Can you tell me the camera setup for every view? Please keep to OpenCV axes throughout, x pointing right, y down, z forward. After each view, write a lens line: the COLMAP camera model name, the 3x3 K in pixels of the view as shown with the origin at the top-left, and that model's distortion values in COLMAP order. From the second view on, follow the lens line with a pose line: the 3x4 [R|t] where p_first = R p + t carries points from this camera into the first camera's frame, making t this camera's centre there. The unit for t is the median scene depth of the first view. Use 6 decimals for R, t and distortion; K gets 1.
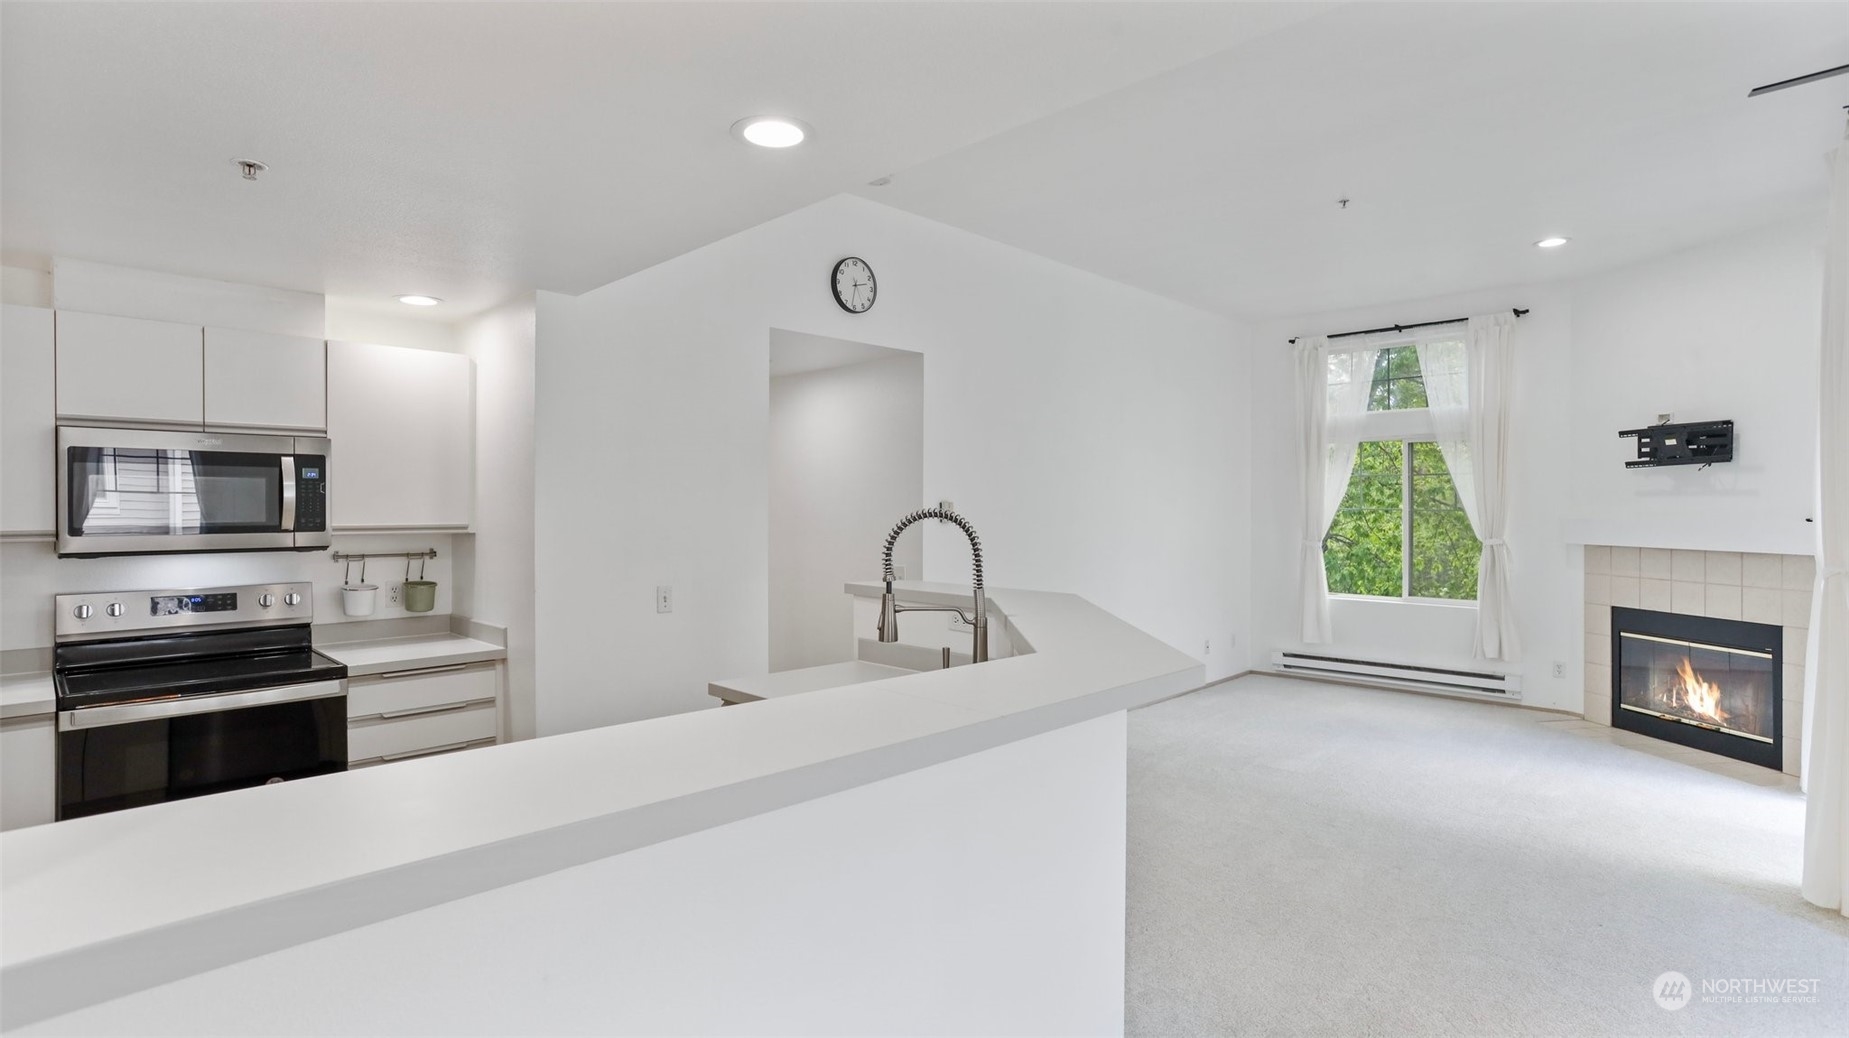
lens RADIAL K [[902.1, 0, 916.2], [0, 902.1, 505.0], [0, 0, 1]] dist [-0.039937, 0.029545]
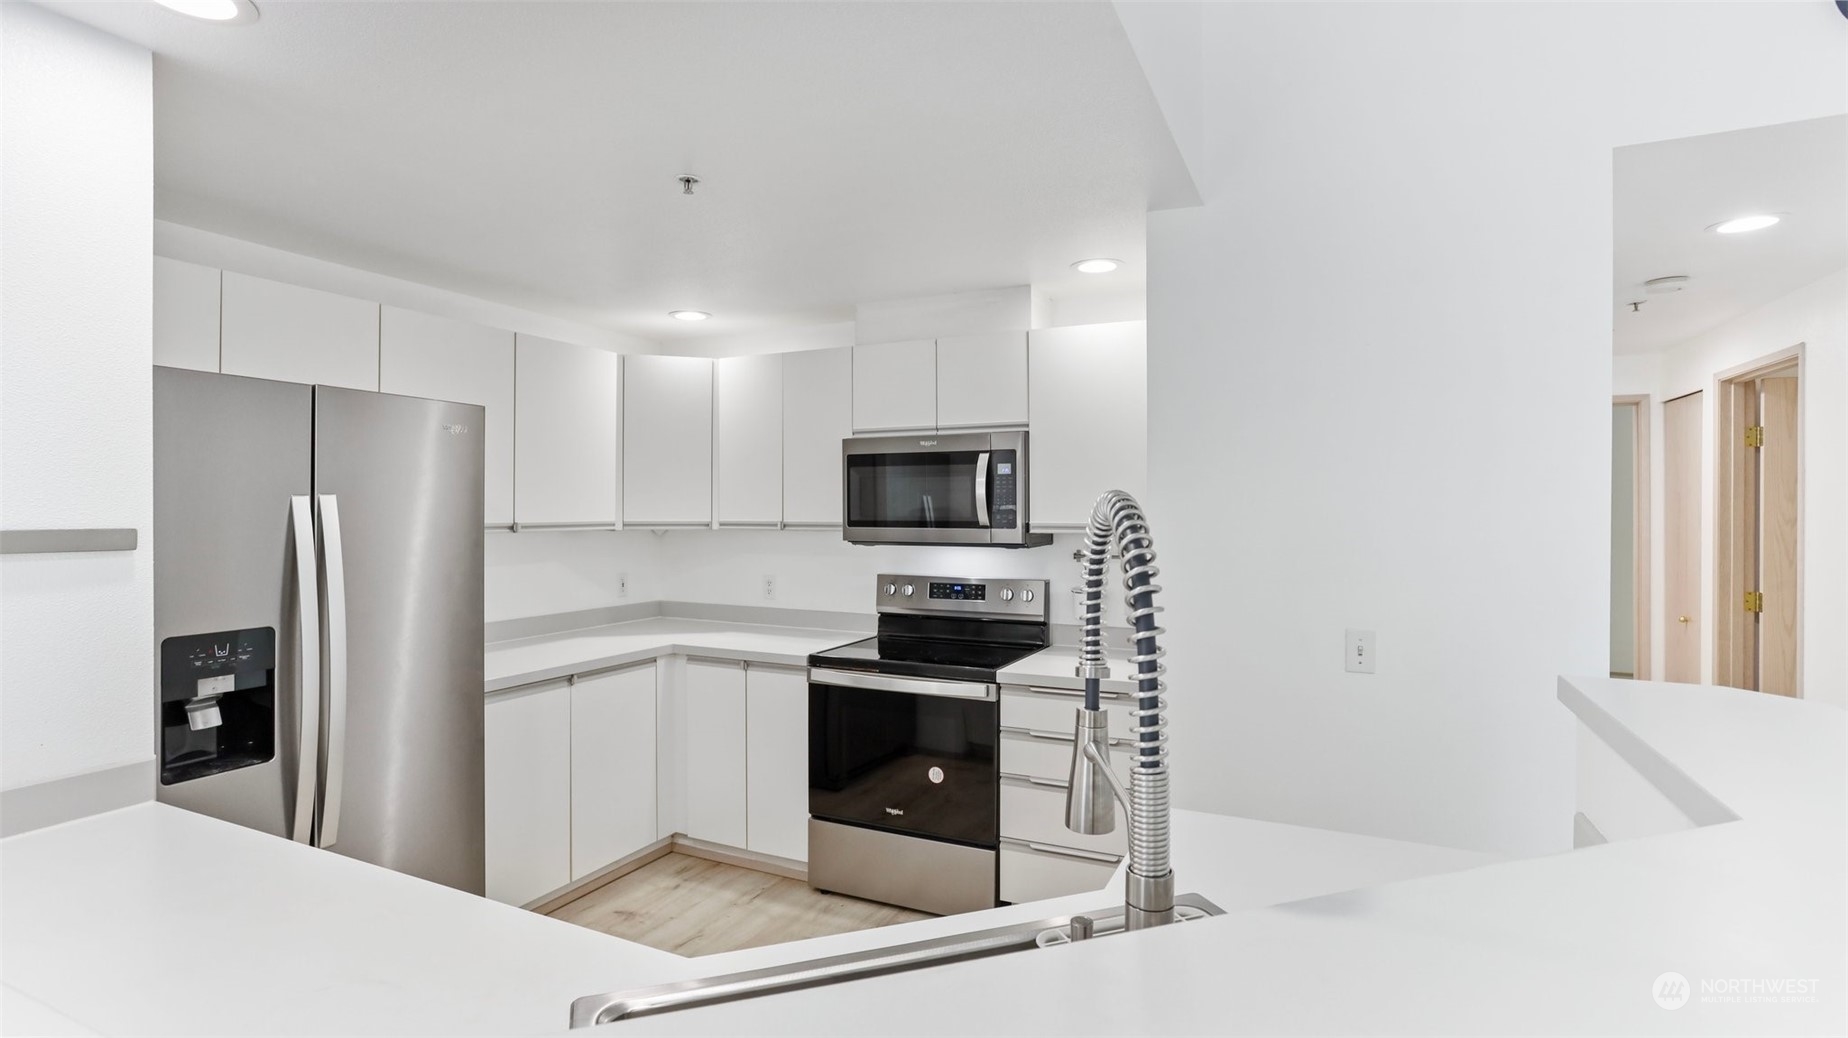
lens RADIAL K [[901.6, 0, 915.7], [0, 901.6, 505.0], [0, 0, 1]] dist [-0.039937, 0.029545]
pose [[0.338161, -0.002476, -0.941085, 0.130886], [-0.001083, 0.999995, -0.003020, 0.004264], [0.941088, 0.002040, 0.338157, 0.336208]]
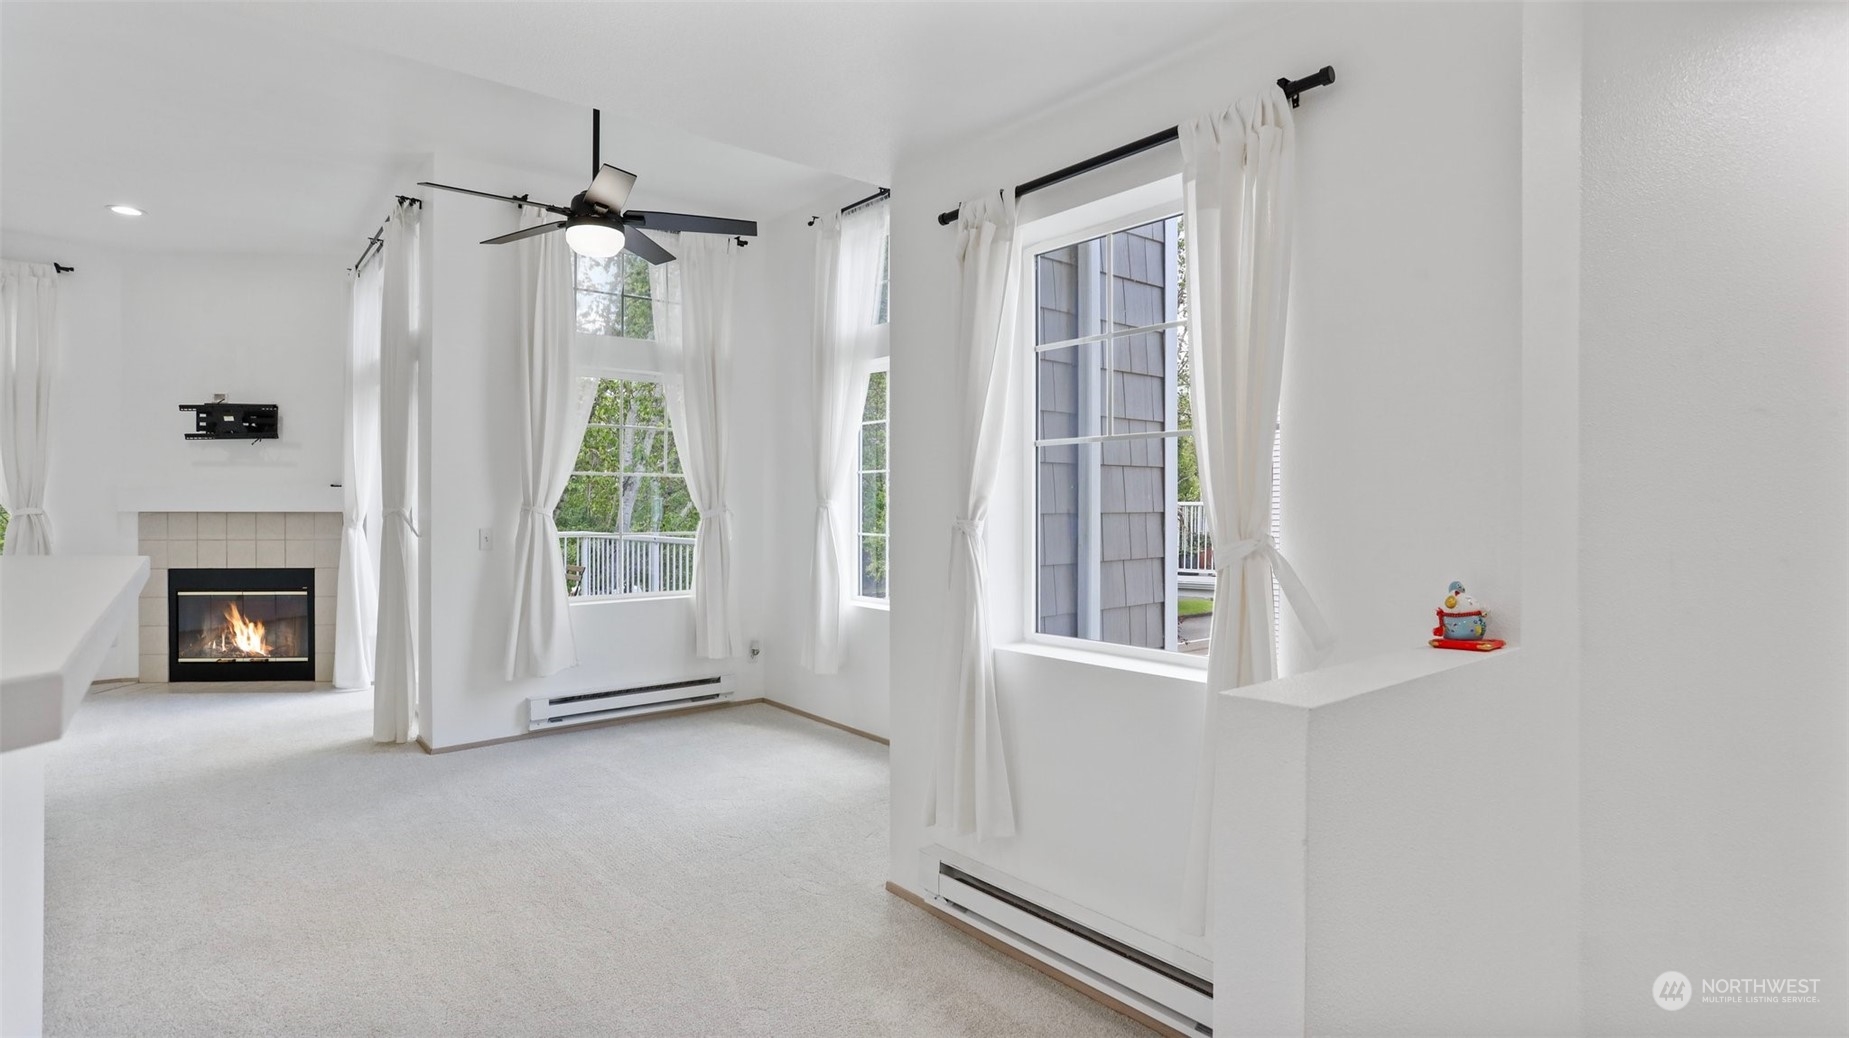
lens RADIAL K [[902.1, 0, 916.2], [0, 902.1, 505.0], [0, 0, 1]] dist [-0.039937, 0.029545]
pose [[0.112742, -0.006046, 0.993606, -0.180625], [-0.001793, 0.999979, 0.006288, 0.029952], [-0.993623, -0.002491, 0.112729, -0.008678]]
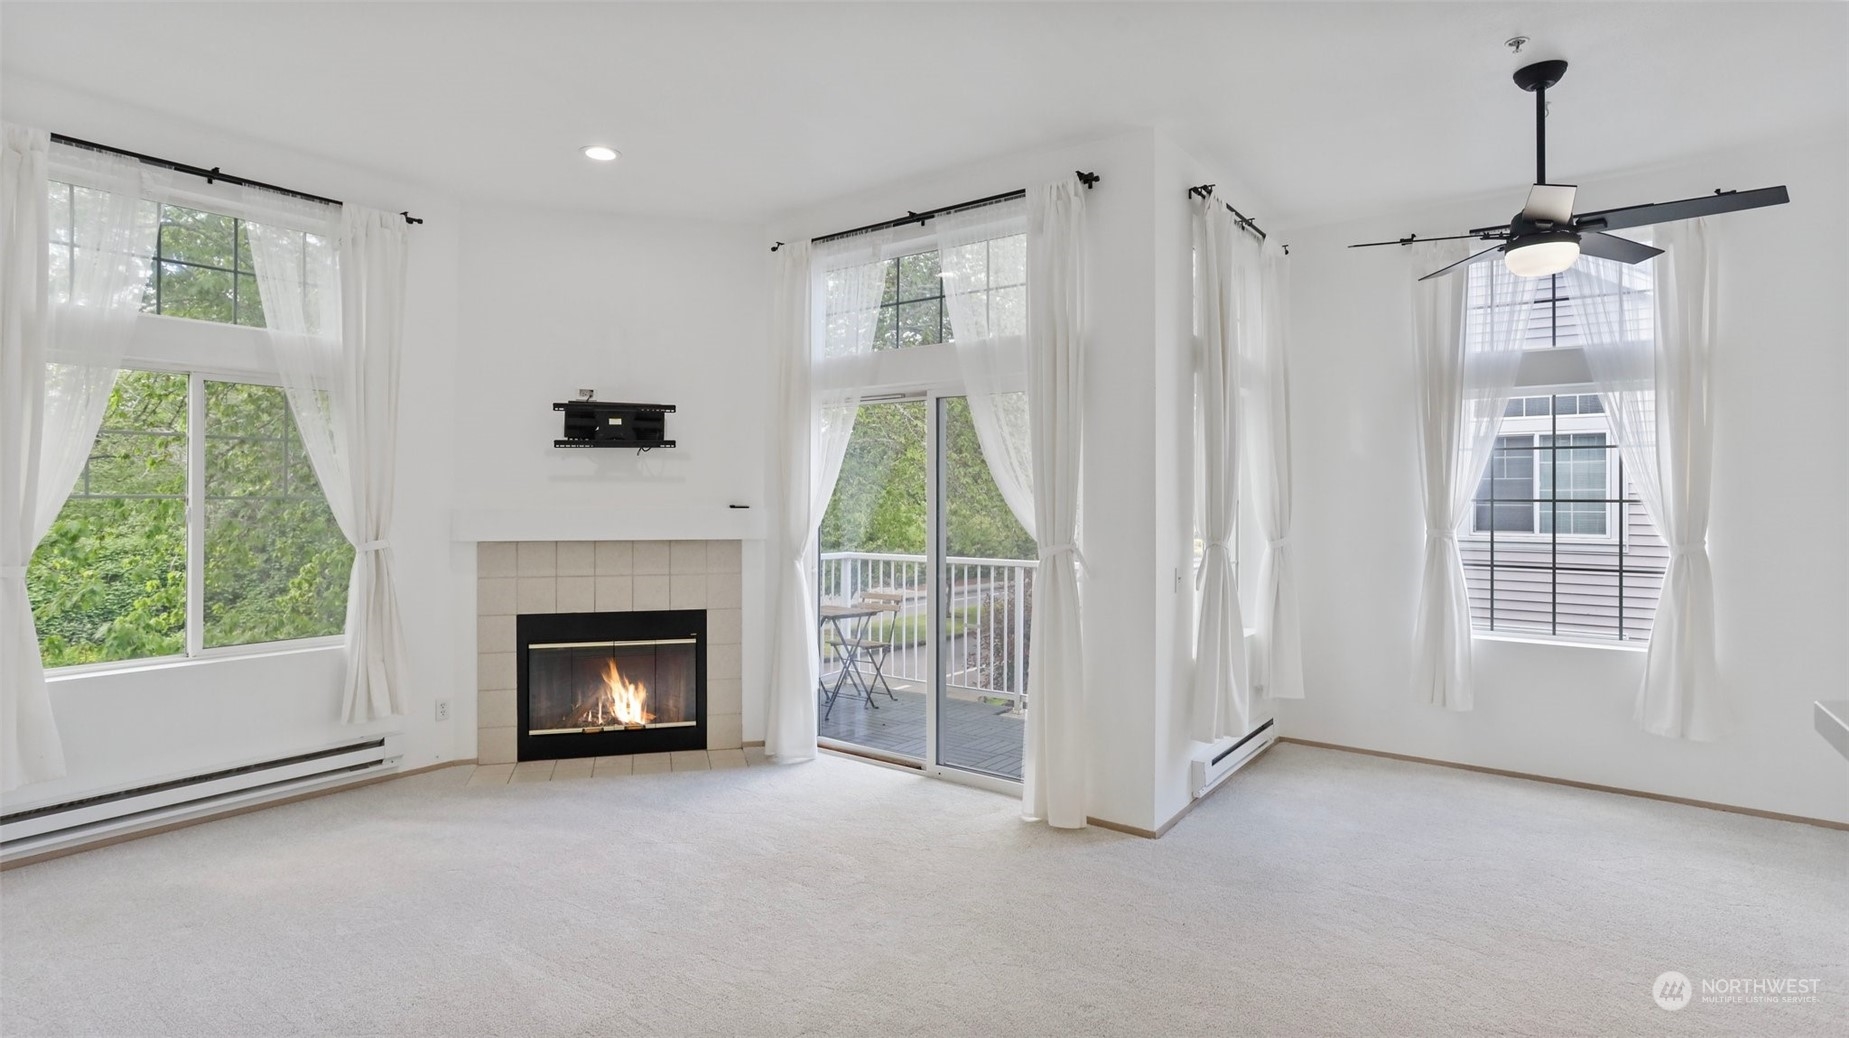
lens RADIAL K [[909.3, 0, 928.9], [0, 909.3, 487.0], [0, 0, 1]] dist [-0.036811, 0.001041]
pose [[-0.135775, 0.010457, 0.990685, -0.093812], [-0.005458, 0.999921, -0.011303, 0.003662], [-0.990725, -0.006942, -0.135707, 0.761791]]
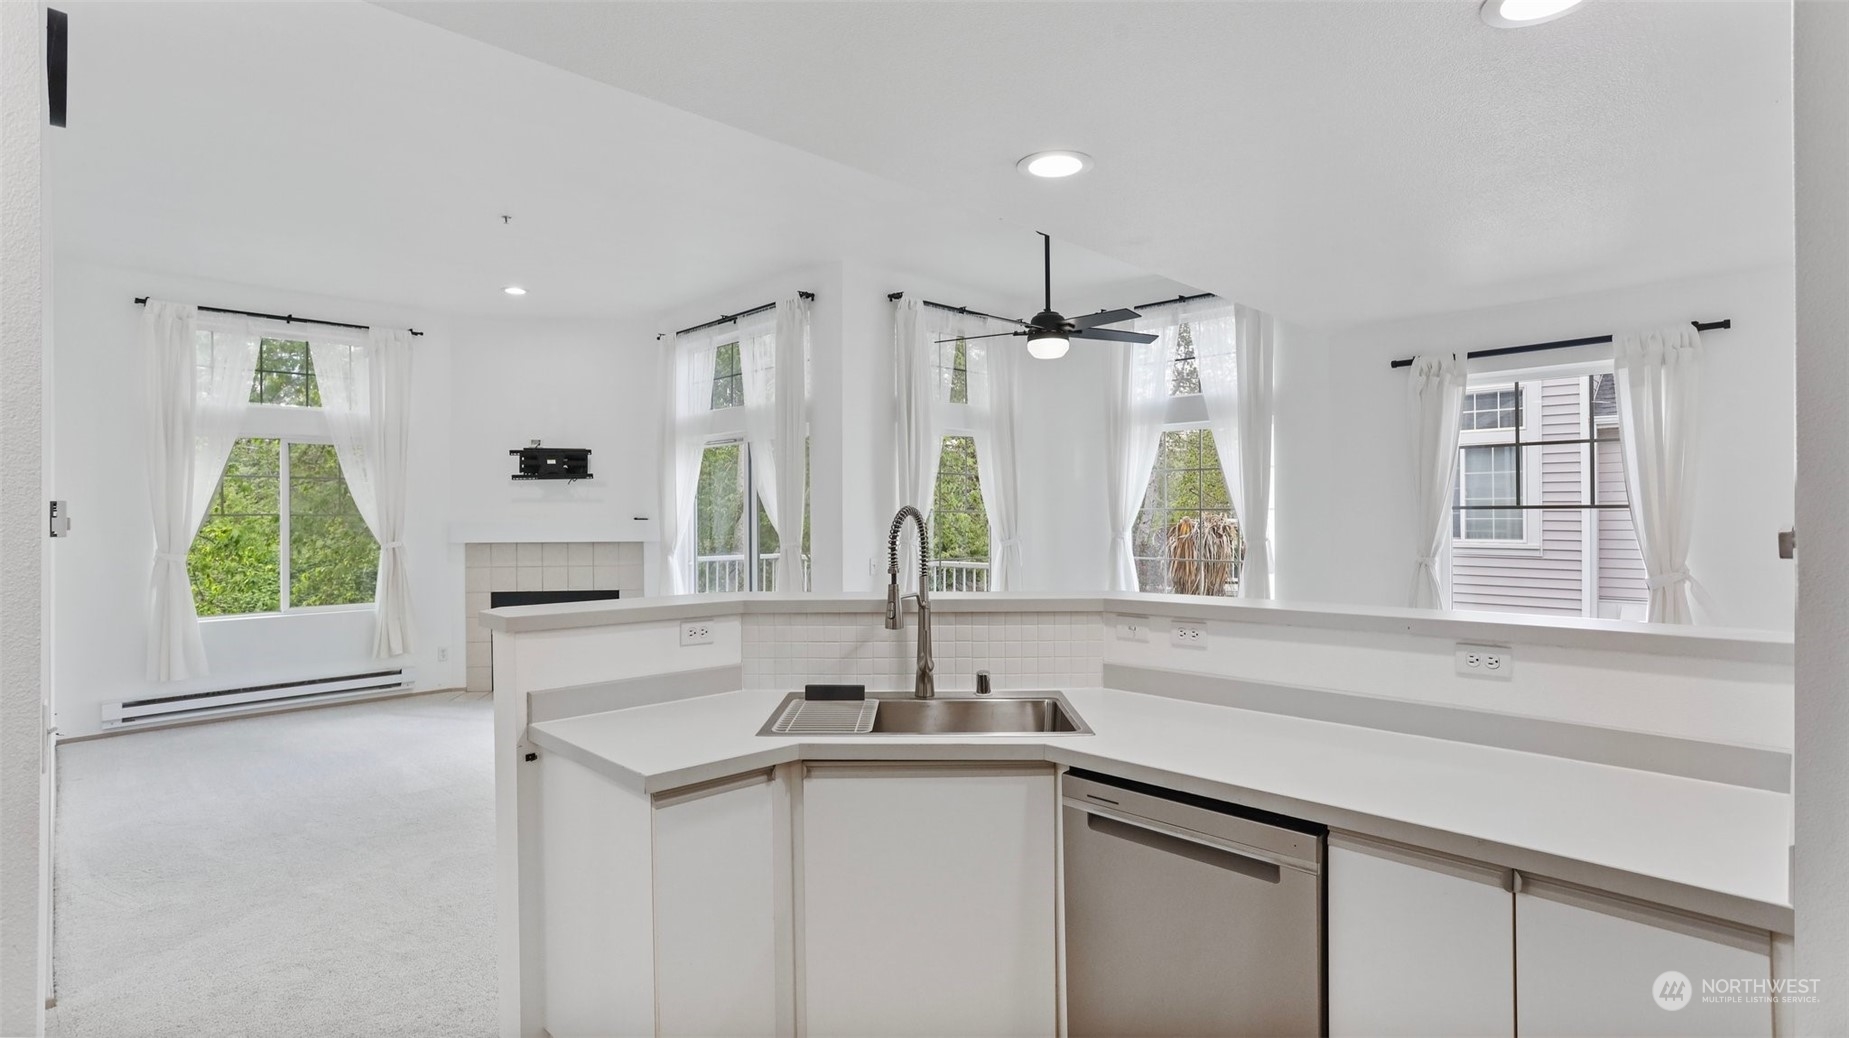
lens RADIAL K [[902.2, 0, 919.0], [0, 902.2, 505.2], [0, 0, 1]] dist [-0.029926, 0.016233]
pose [[0.024873, 0.003183, 0.999686, -0.446632], [0.003574, 0.999988, -0.003272, 0.000390], [-0.999684, 0.003655, 0.024862, 0.395082]]
